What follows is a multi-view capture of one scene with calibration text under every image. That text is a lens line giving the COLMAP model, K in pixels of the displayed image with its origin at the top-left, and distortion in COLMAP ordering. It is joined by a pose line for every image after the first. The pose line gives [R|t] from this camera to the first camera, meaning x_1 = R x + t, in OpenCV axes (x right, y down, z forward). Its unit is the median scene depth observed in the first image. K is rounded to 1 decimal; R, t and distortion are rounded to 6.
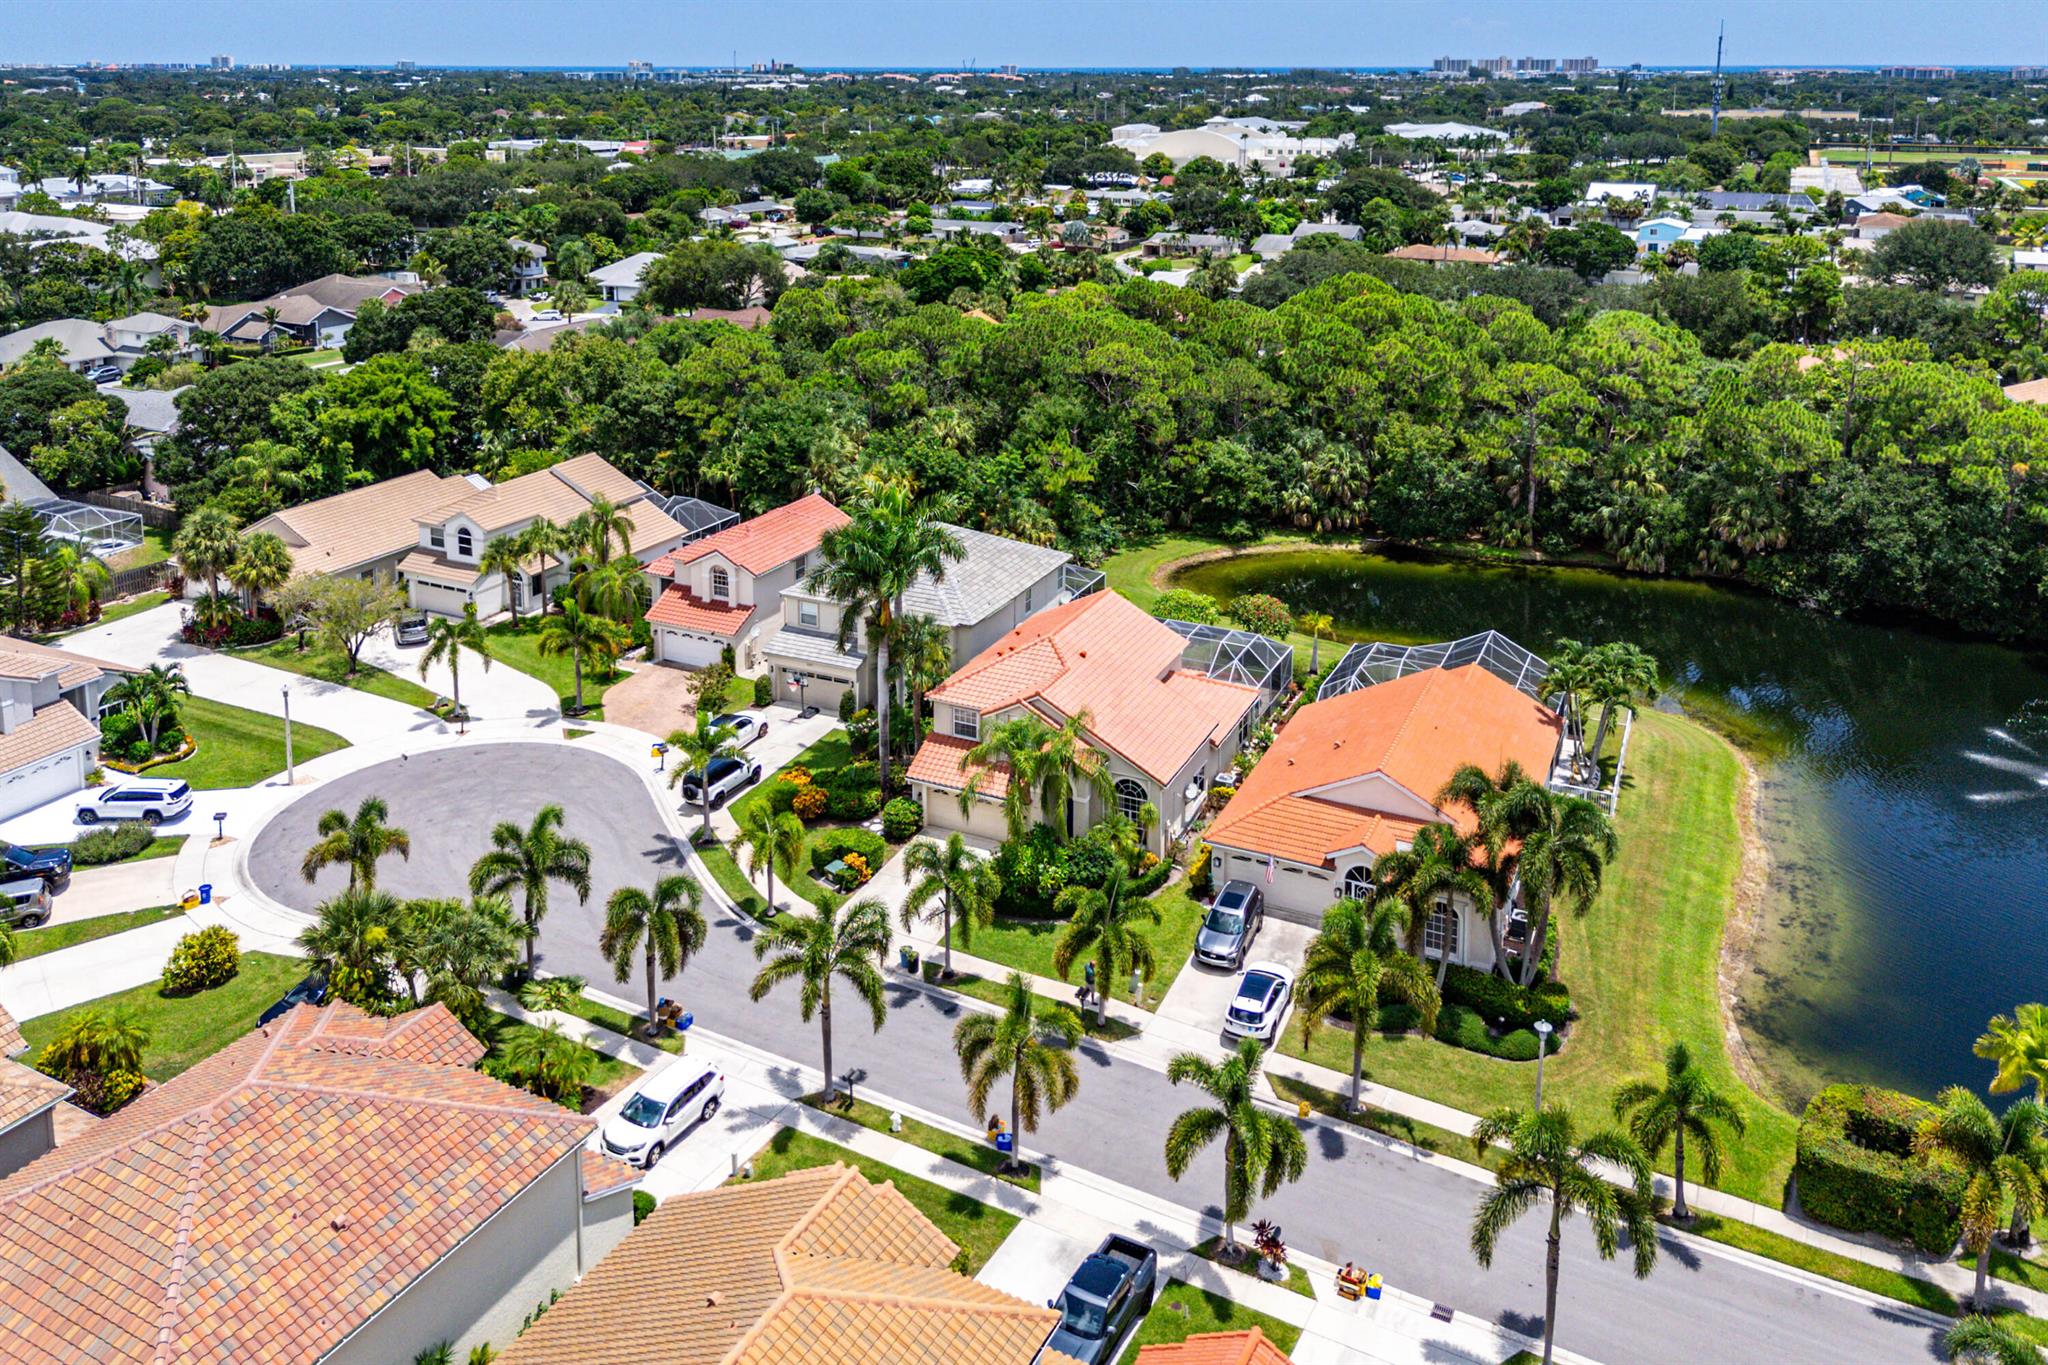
lens RADIAL K [[1482.4, 0, 1032.0], [0, 1482.4, 389.0], [0, 0, 1]] dist [0.050726, -0.032857]
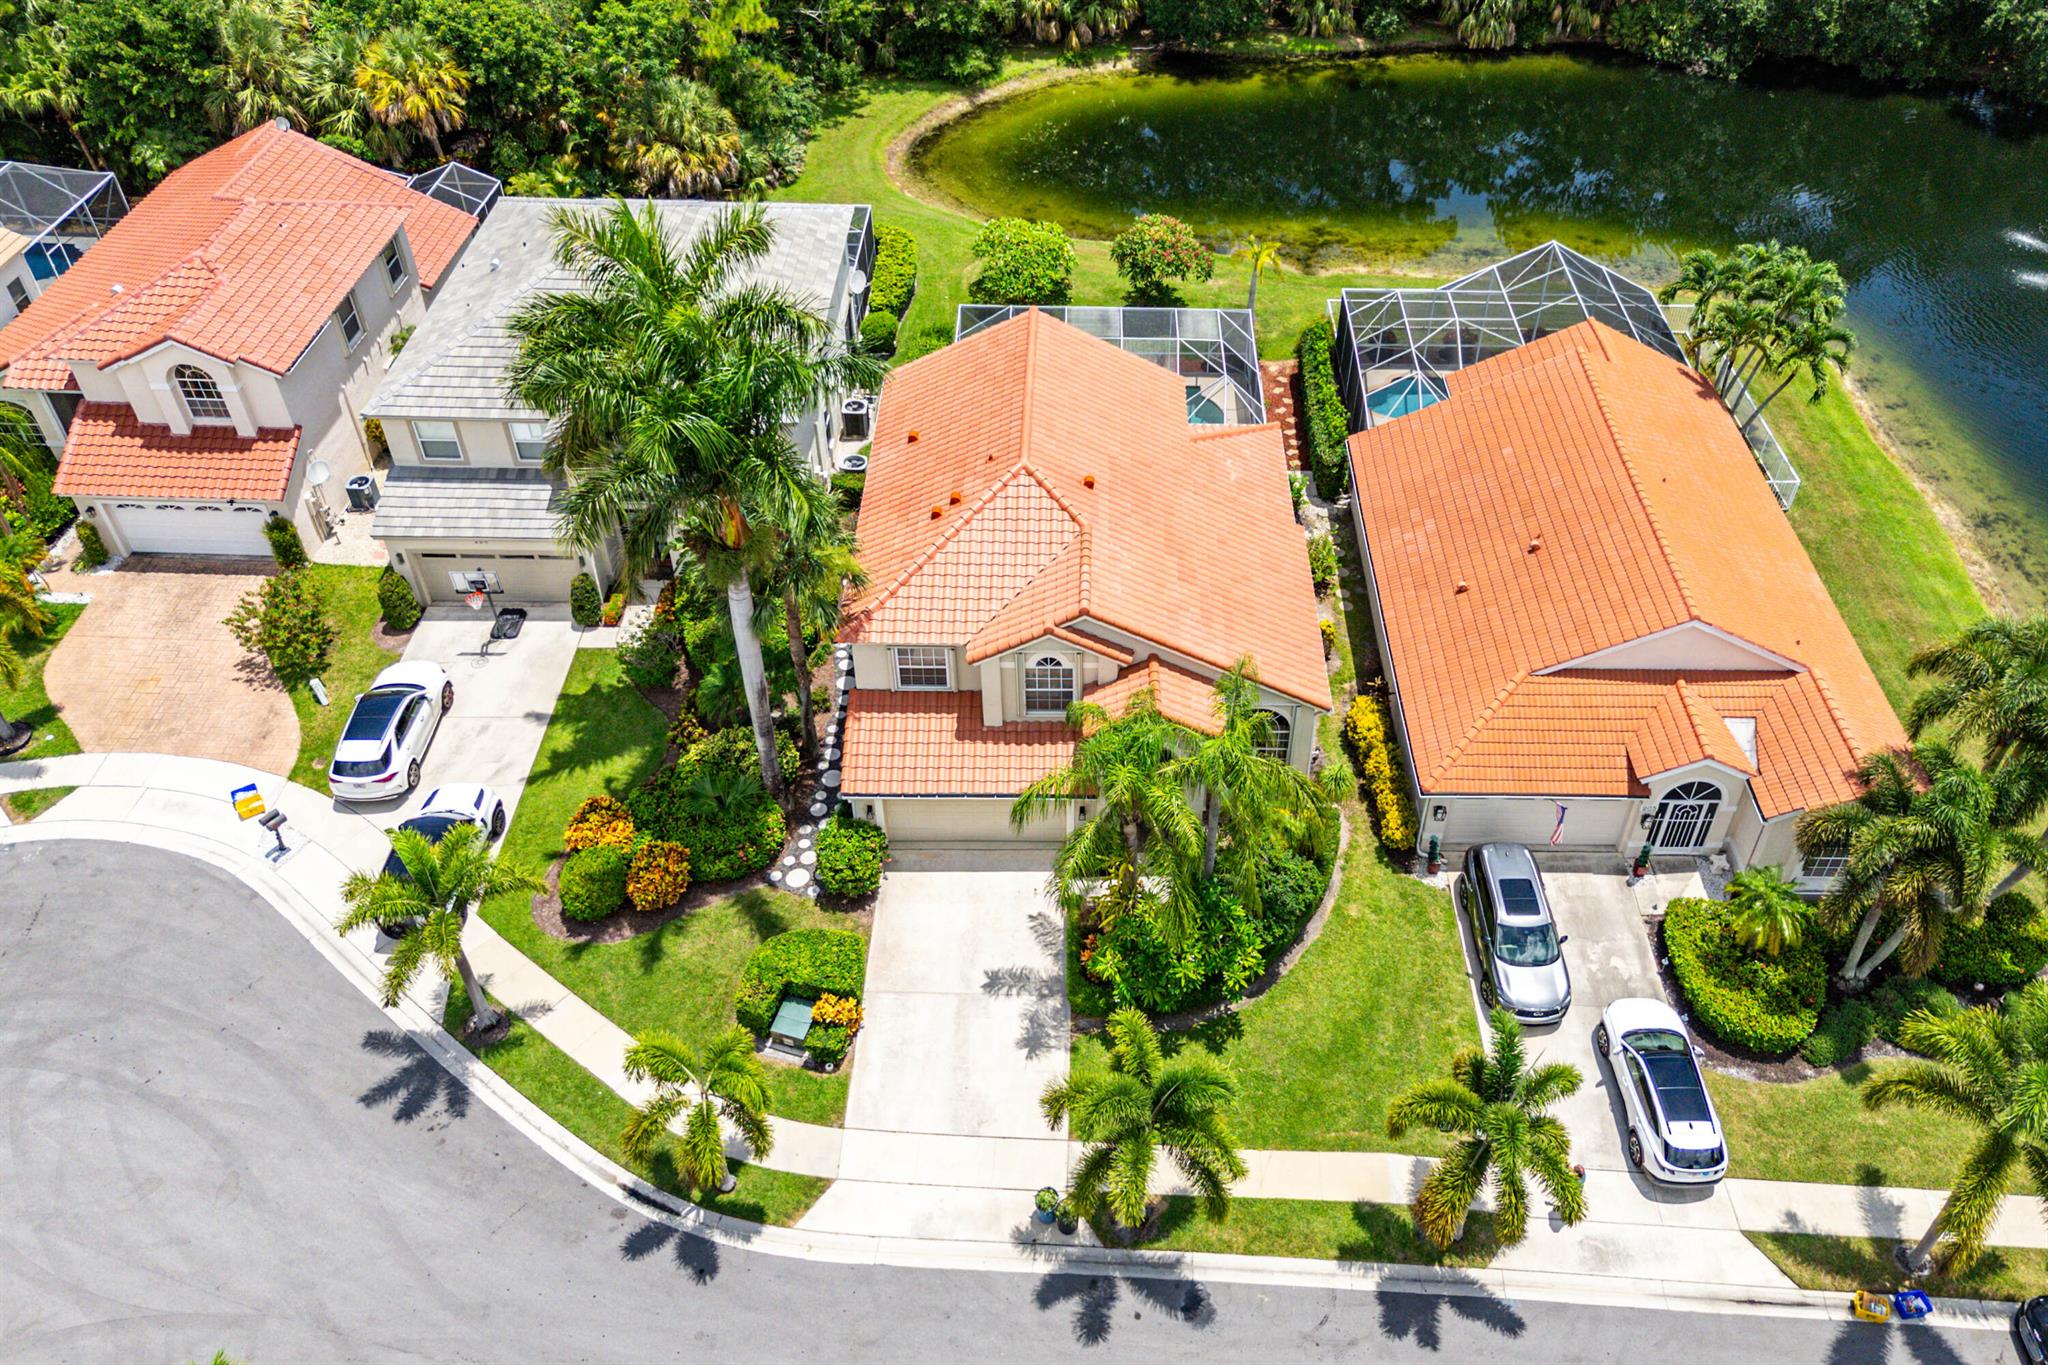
lens RADIAL K [[1453.0, 0, 1098.9], [0, 1453.0, 632.8], [0, 0, 1]] dist [0.049922, -0.024309]
pose [[0.904666, -0.273684, 0.326613, -0.112275], [0.064456, 0.845550, 0.529991, -0.040524], [-0.421218, -0.458412, 0.782581, 0.419874]]
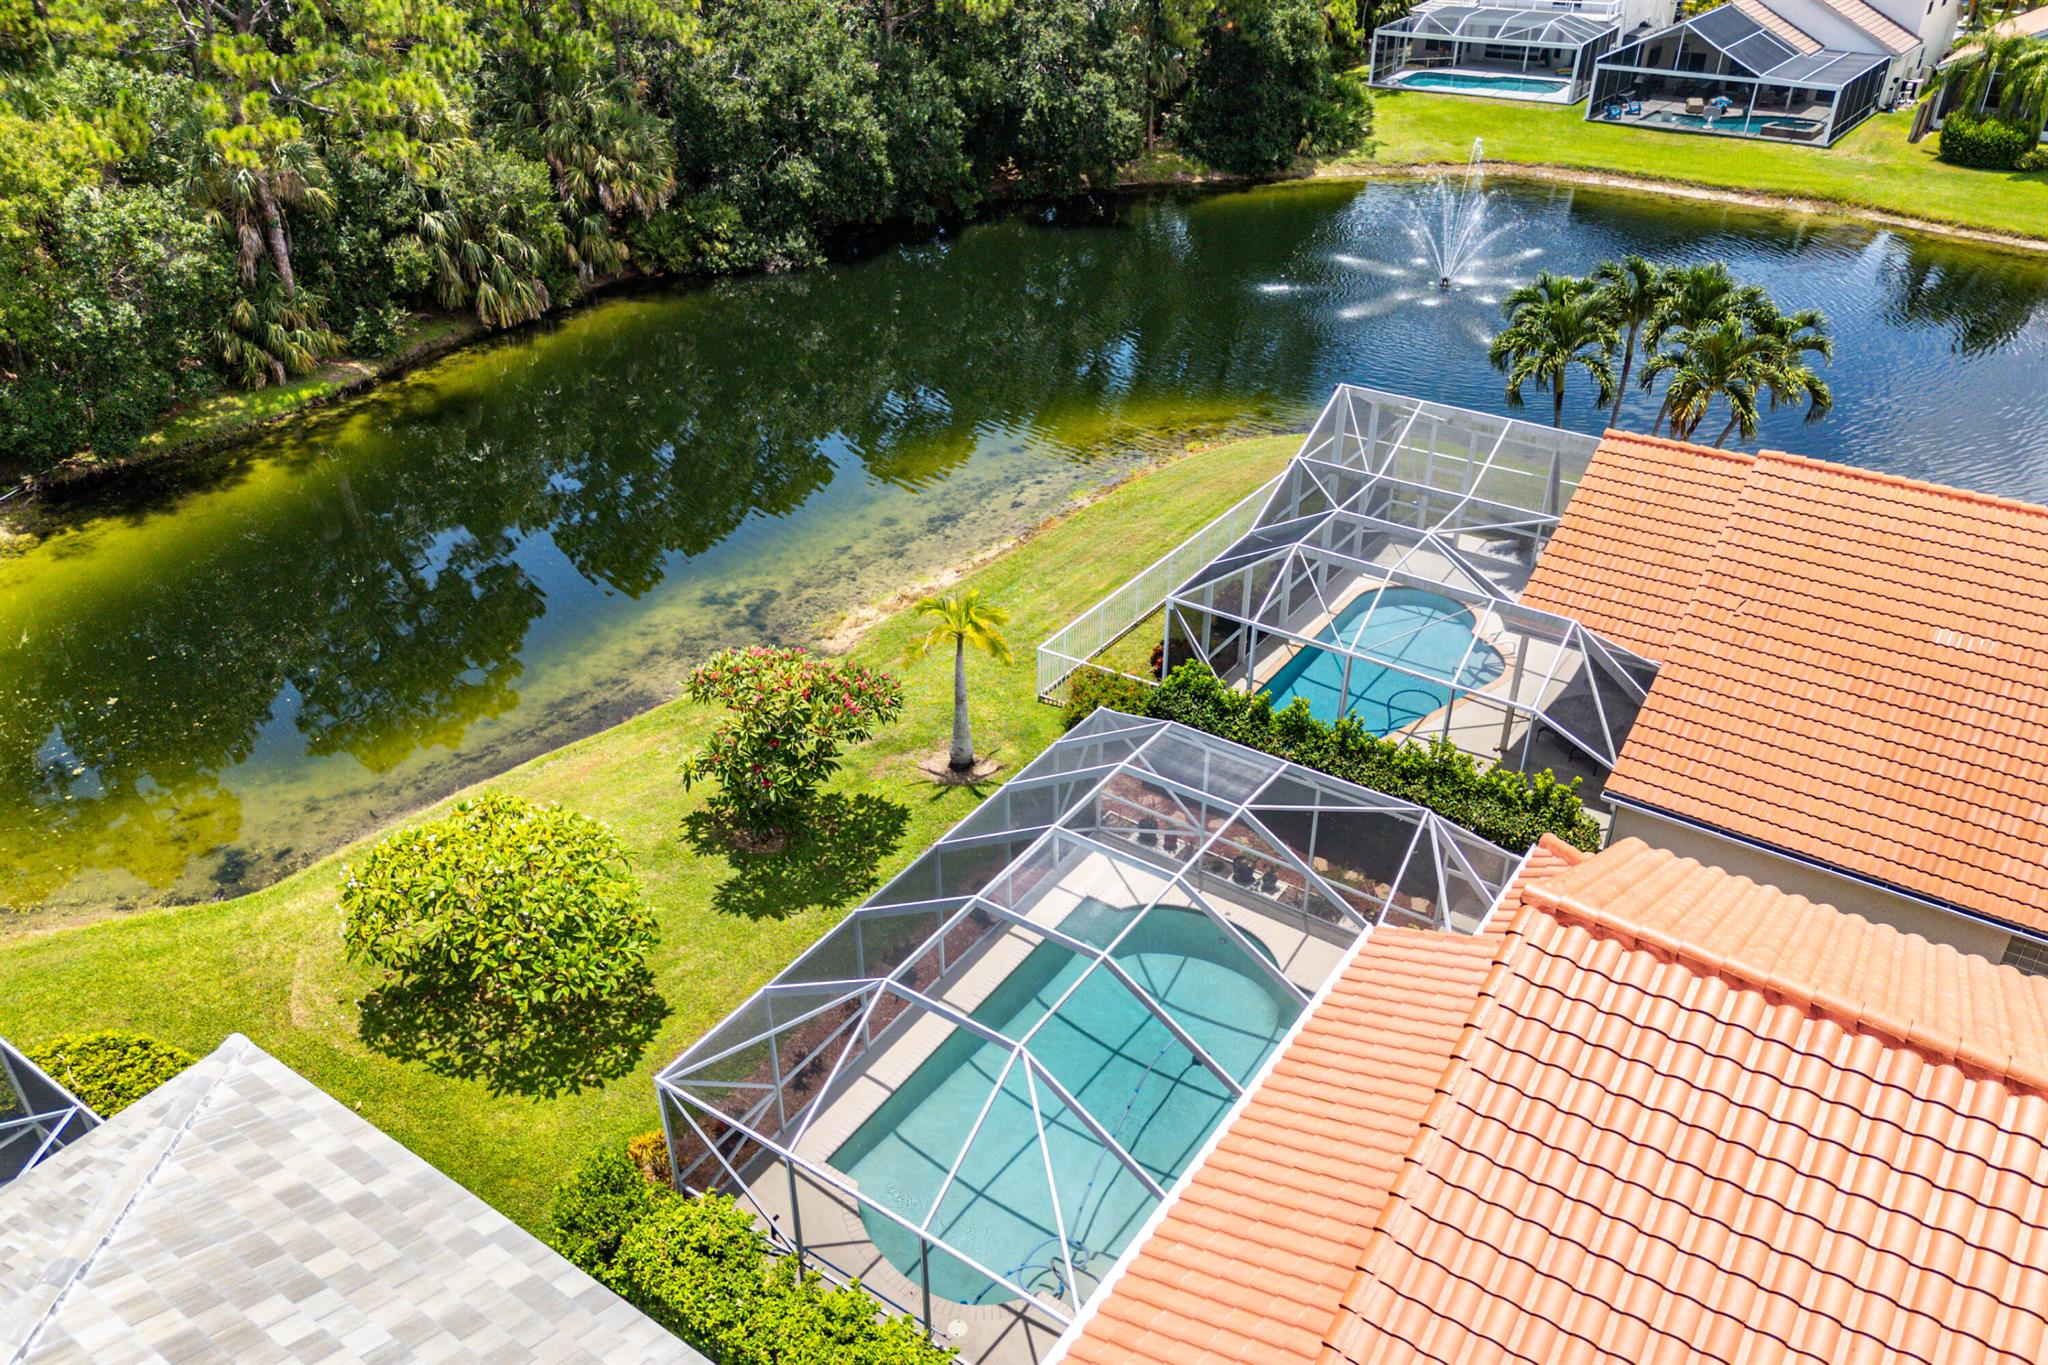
lens RADIAL K [[1548.0, 0, 1024.0], [0, 1548.0, 682.5], [0, 0, 1]] dist [0.044629, -0.002046]
pose [[0.165552, -0.504652, 0.847301, -0.086293], [0.205006, 0.857999, 0.470968, 0.014864], [-0.964658, 0.095732, 0.245500, 0.832839]]
